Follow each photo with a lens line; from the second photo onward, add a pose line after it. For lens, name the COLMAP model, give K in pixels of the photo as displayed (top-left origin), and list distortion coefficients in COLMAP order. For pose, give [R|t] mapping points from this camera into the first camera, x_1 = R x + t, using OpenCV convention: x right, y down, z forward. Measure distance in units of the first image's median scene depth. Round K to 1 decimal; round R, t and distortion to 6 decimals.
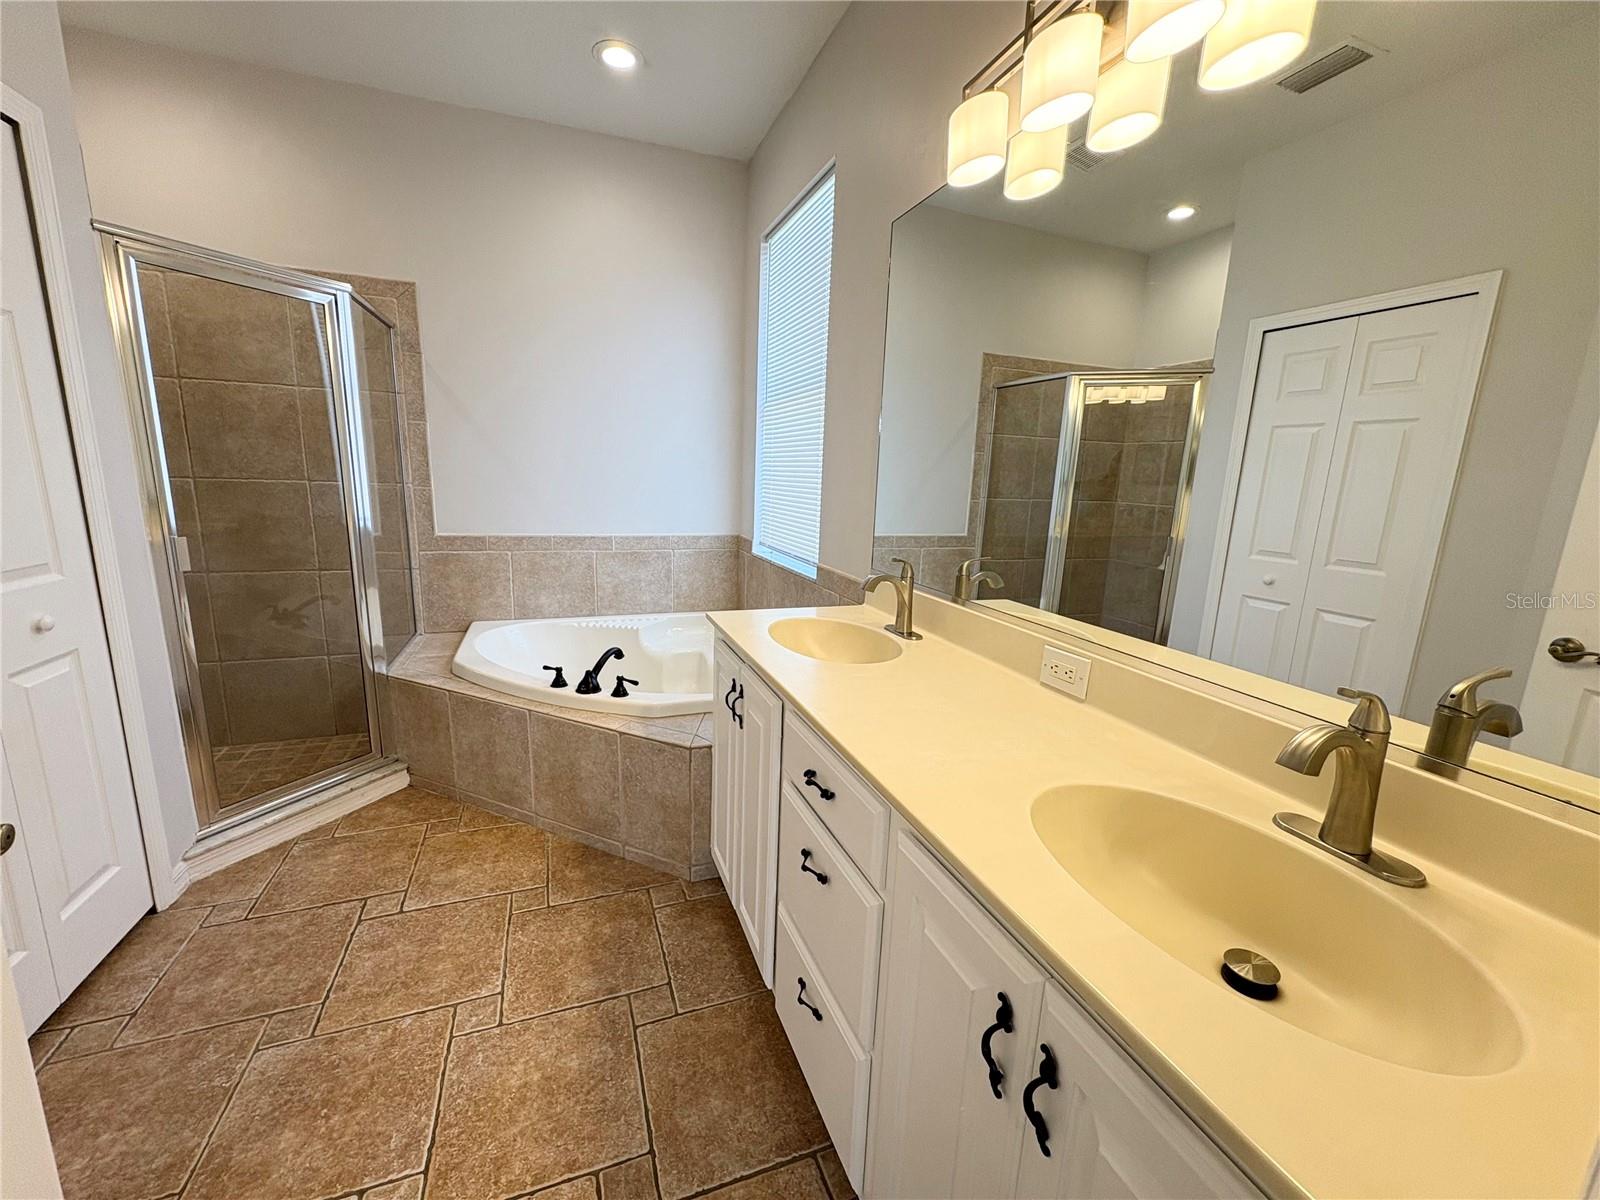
lens RADIAL K [[636.4, 0, 798.4], [0, 636.4, 600.1], [0, 0, 1]] dist [-0.001871, 0.000467]
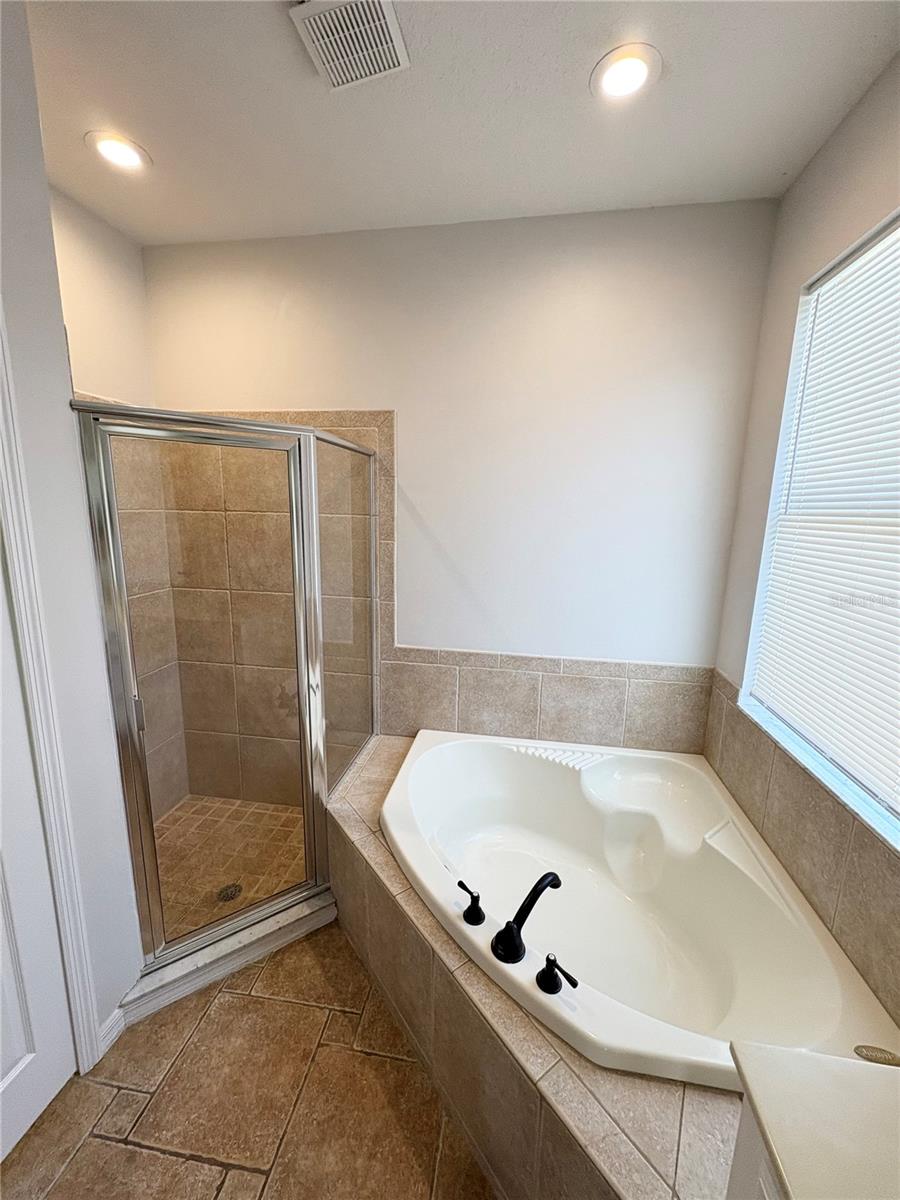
lens RADIAL K [[477.3, 0, 451.1], [0, 477.3, 599.5], [0, 0, 1]] dist [-0.001871, 0.000467]
pose [[0.870211, 0.077521, -0.486543, -0.116497], [-0.089378, 0.995997, -0.001165, -0.191061], [0.484505, 0.044500, 0.873656, 0.364112]]
